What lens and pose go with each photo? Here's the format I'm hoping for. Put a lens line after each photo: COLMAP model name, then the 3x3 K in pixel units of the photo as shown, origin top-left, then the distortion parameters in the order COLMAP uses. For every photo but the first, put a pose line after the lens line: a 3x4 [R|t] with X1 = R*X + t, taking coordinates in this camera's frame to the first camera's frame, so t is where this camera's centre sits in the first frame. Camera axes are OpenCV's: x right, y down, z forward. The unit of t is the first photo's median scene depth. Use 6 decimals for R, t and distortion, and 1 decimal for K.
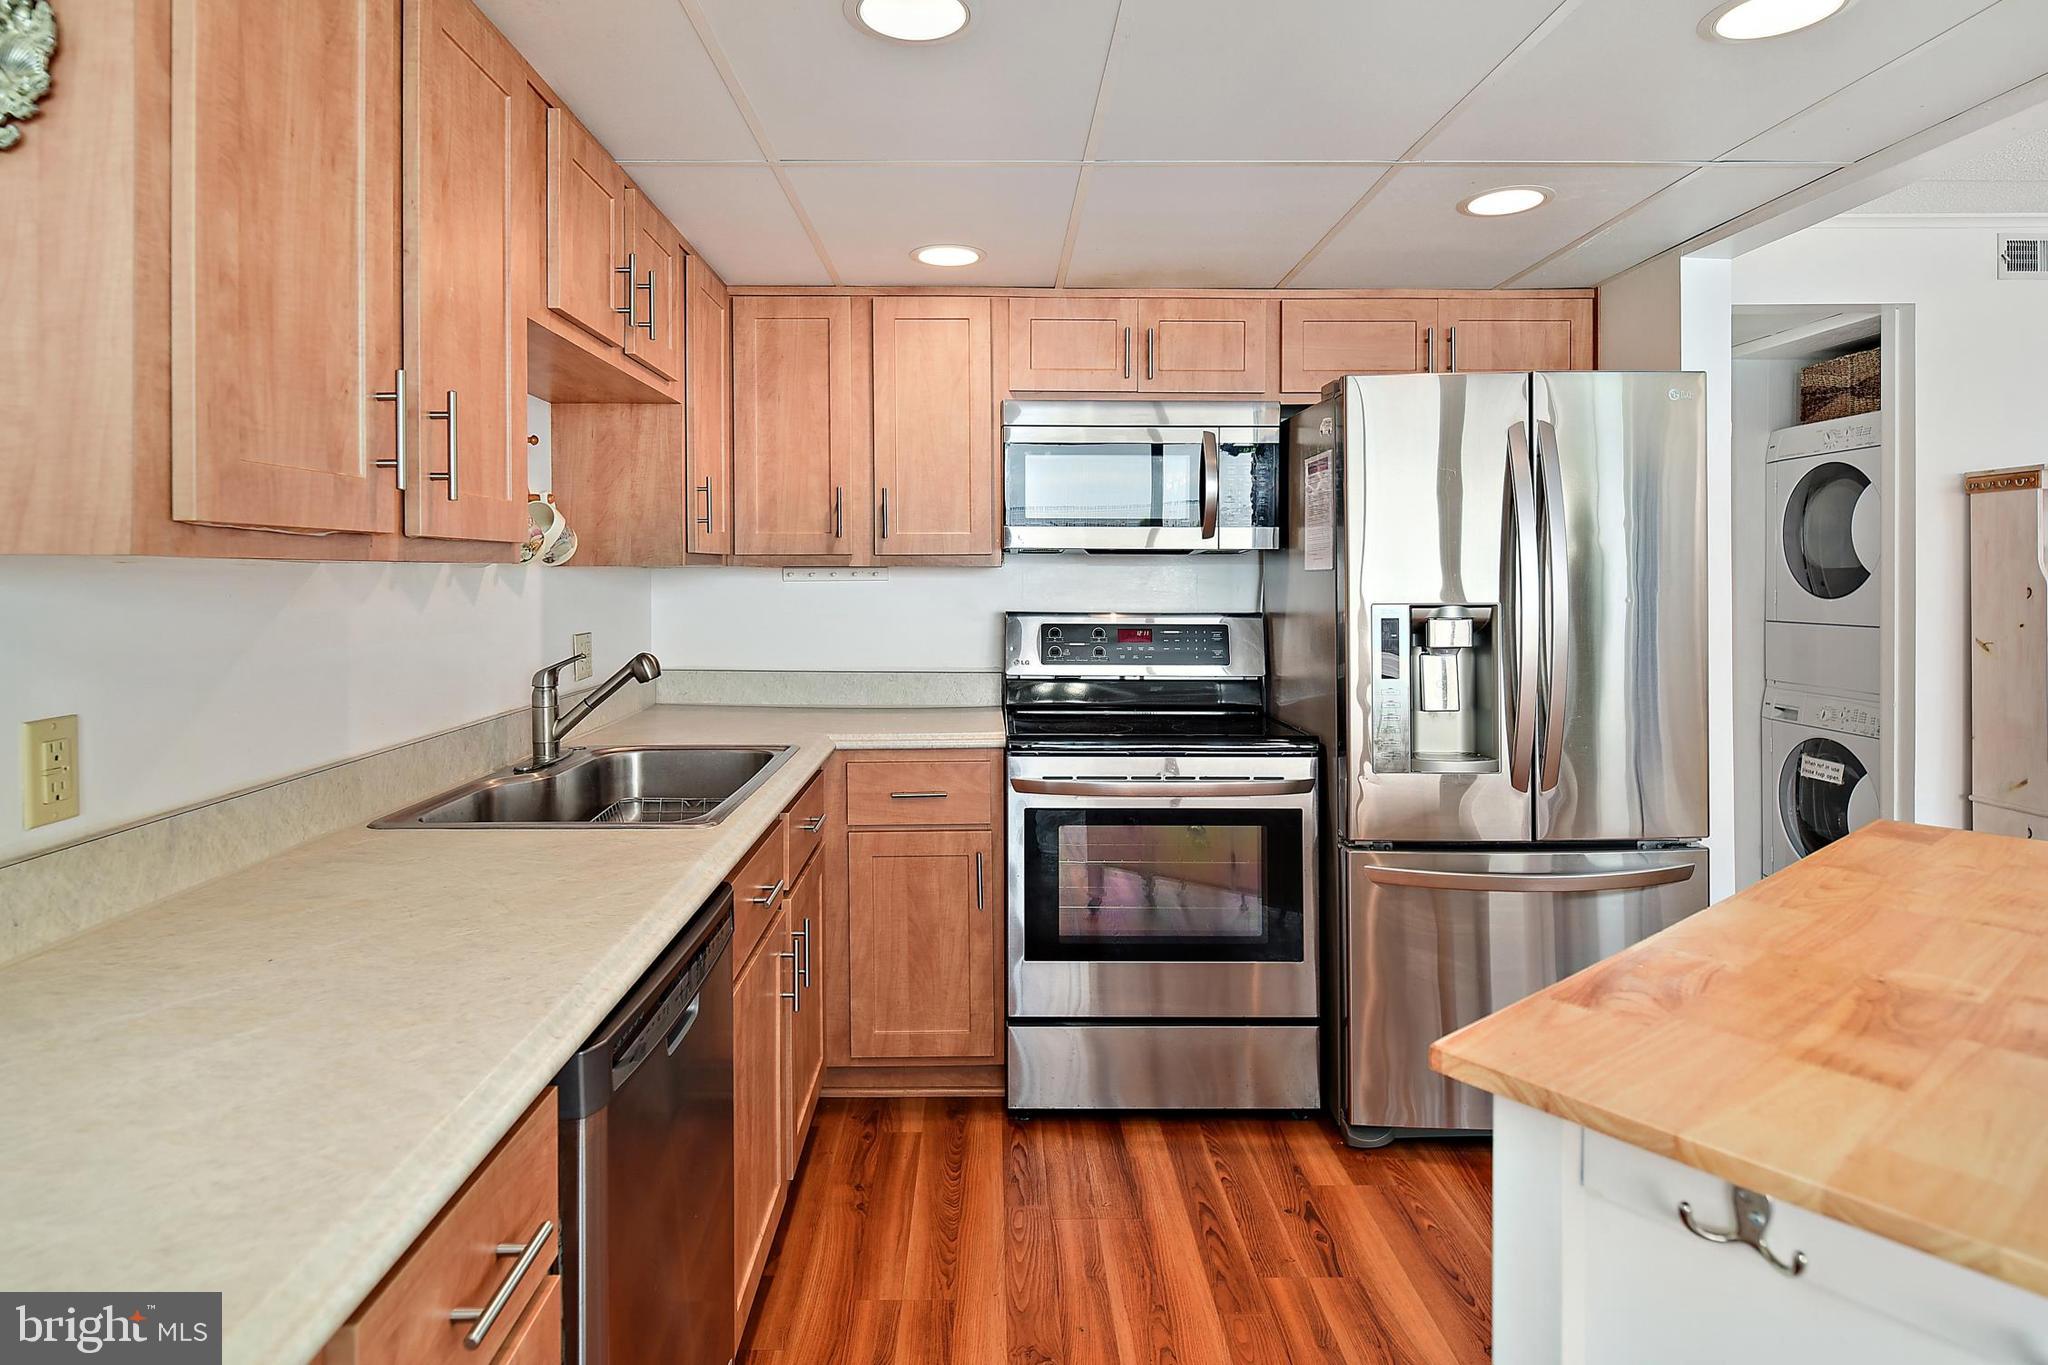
lens RADIAL K [[1119.4, 0, 1002.4], [0, 1119.4, 582.2], [0, 0, 1]] dist [0.003337, 0.001134]
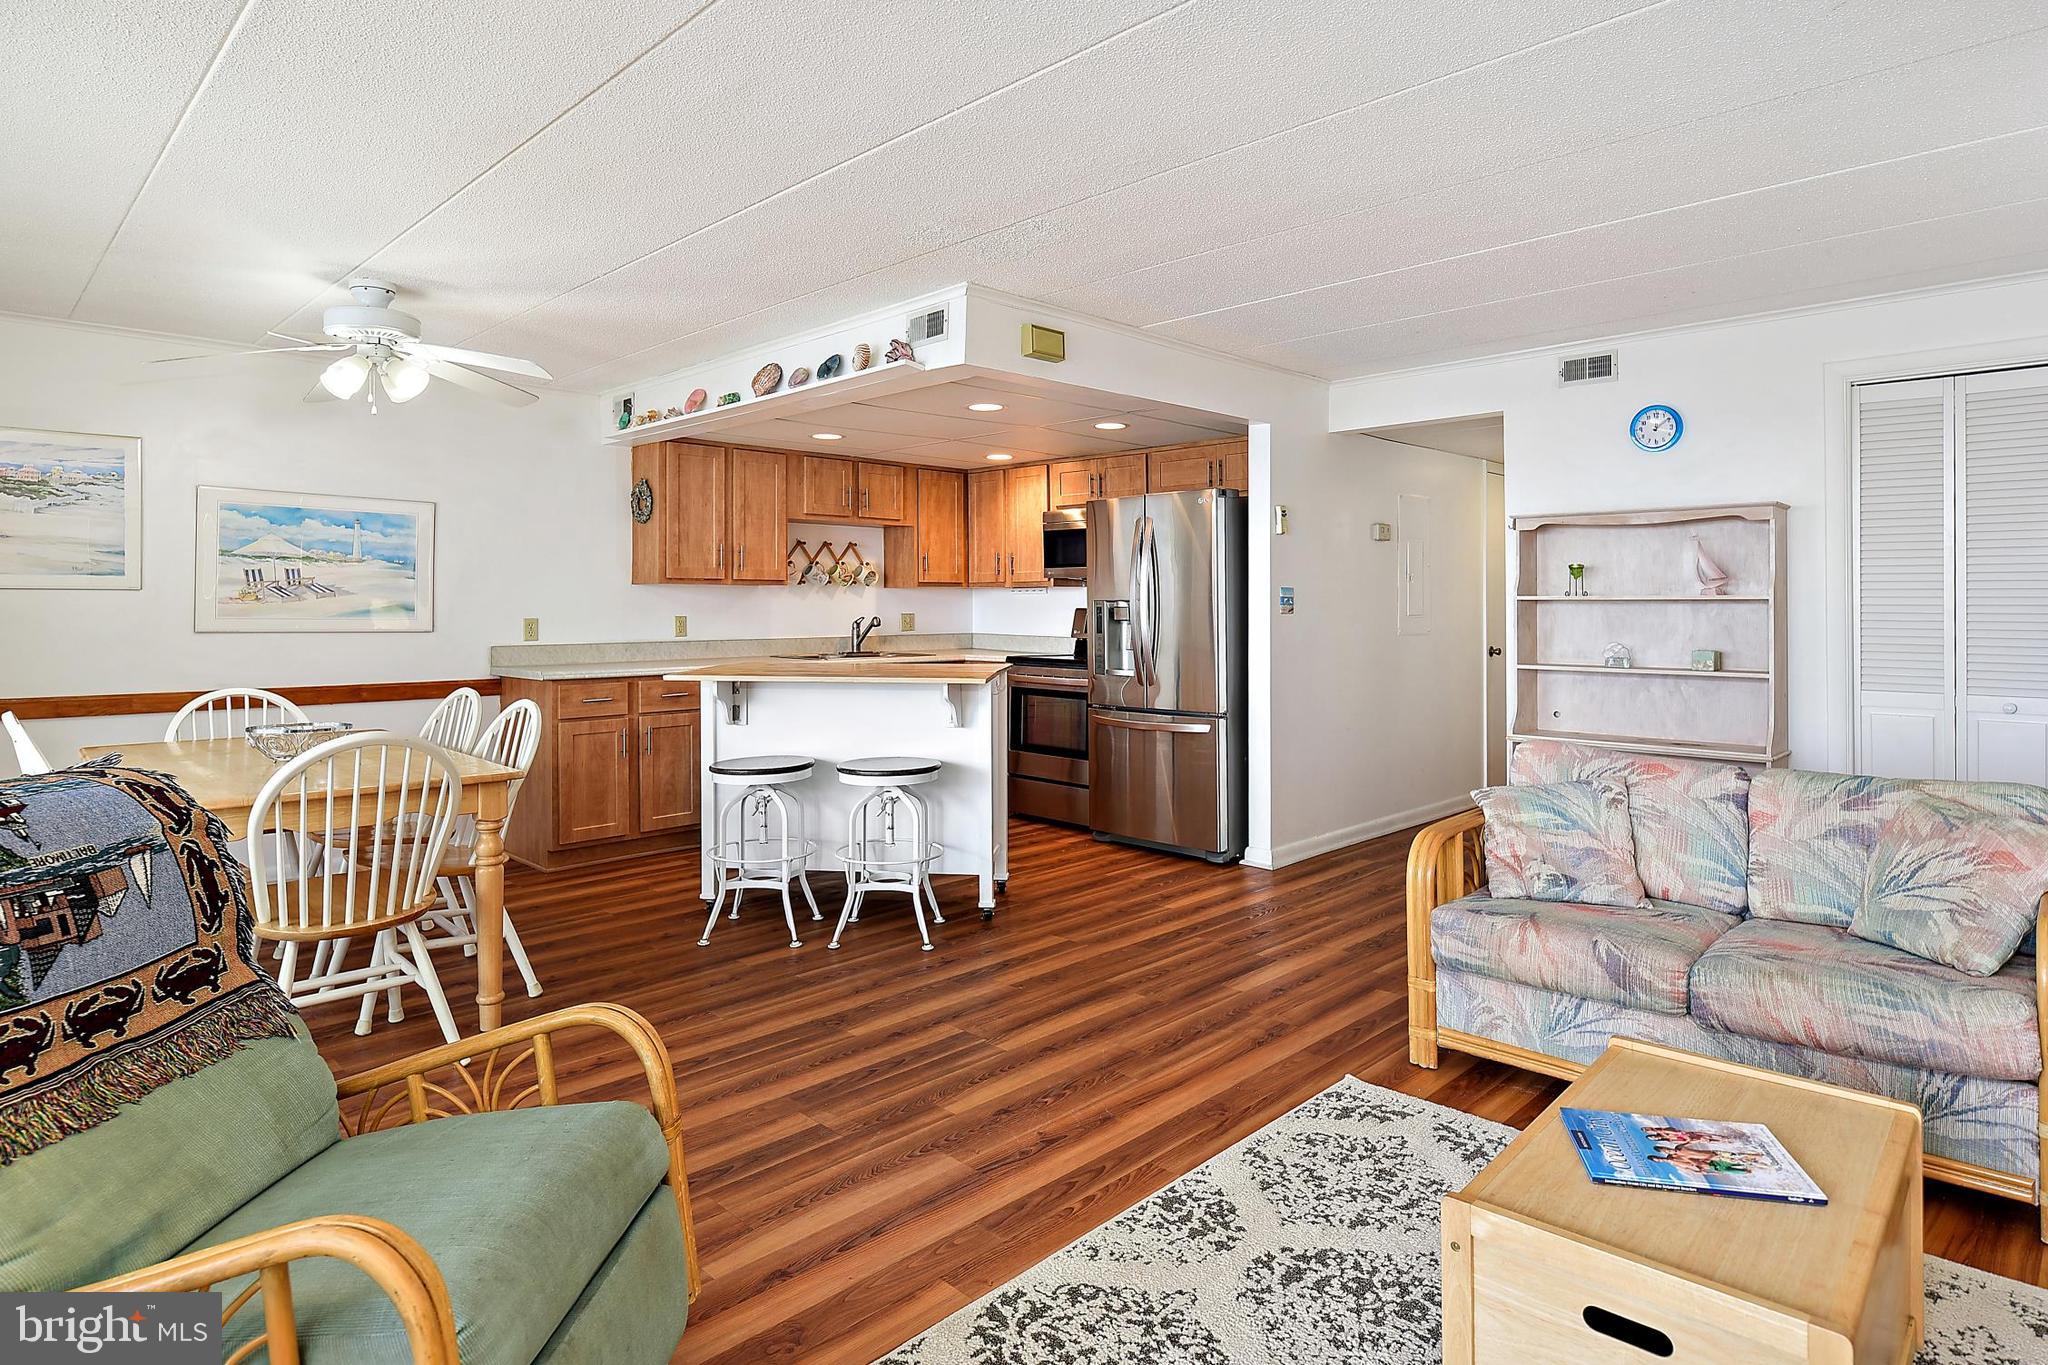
lens RADIAL K [[1128.6, 0, 1063.3], [0, 1128.6, 613.4], [0, 0, 1]] dist [-0.003566, -0.002321]
pose [[0.716029, 0.007847, -0.698027, 1.545760], [-0.007153, 0.999967, 0.003904, 0.029303], [0.698034, 0.002197, 0.716061, -0.563570]]
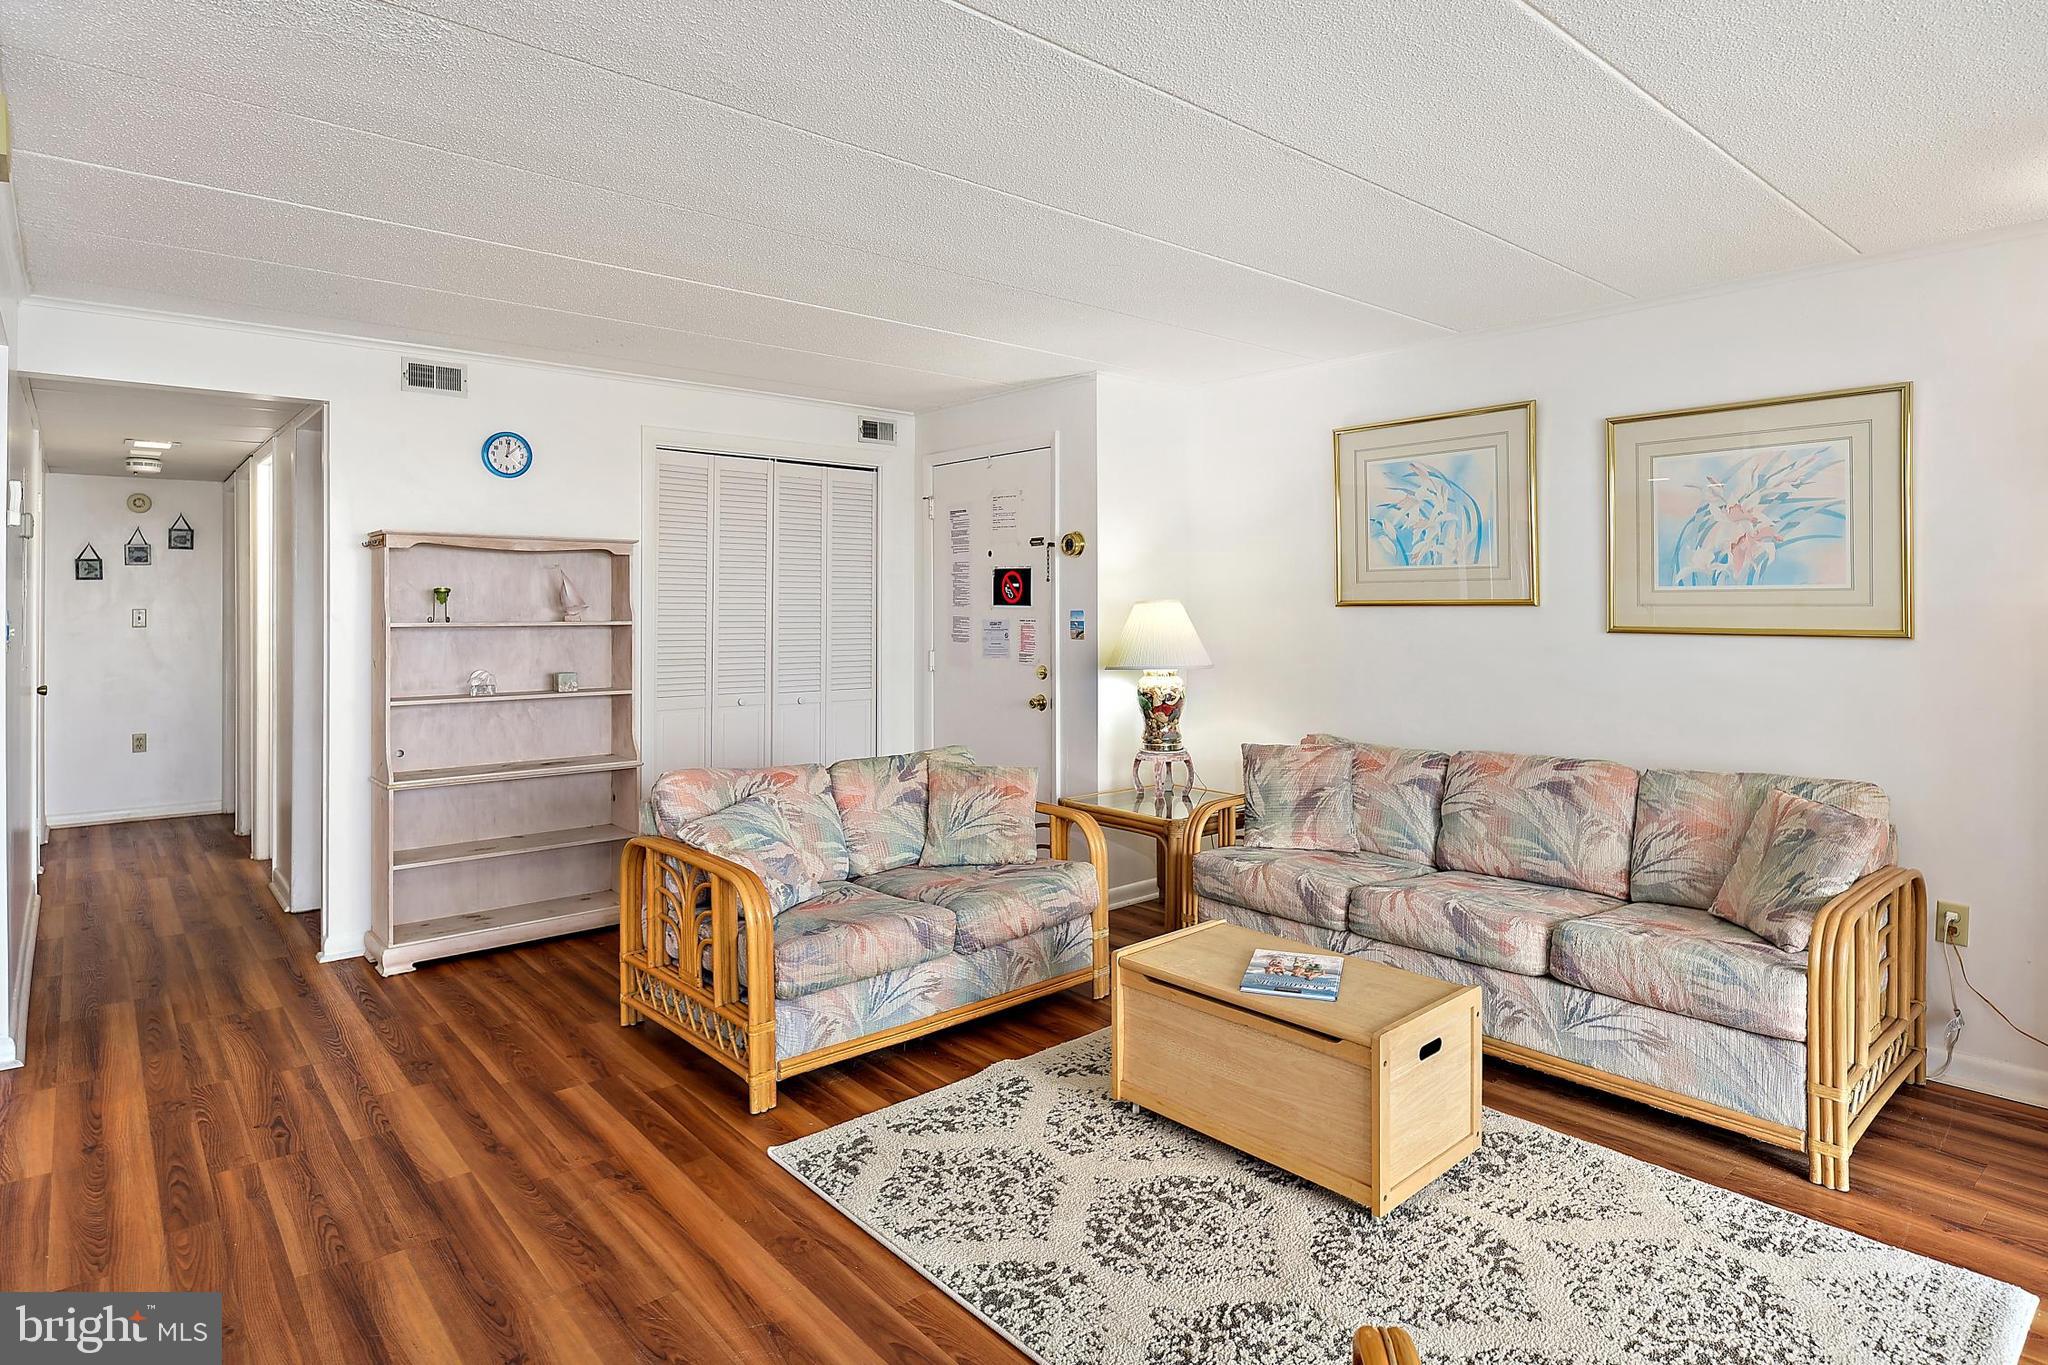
lens RADIAL K [[1102.9, 0, 1015.5], [0, 1102.9, 610.4], [0, 0, 1]] dist [0.002823, -0.013739]
pose [[0.768628, 0.002119, 0.639693, 0.660559], [0.001350, 0.999987, -0.004935, 0.000358], [-0.639695, 0.004657, 0.768615, -0.510963]]
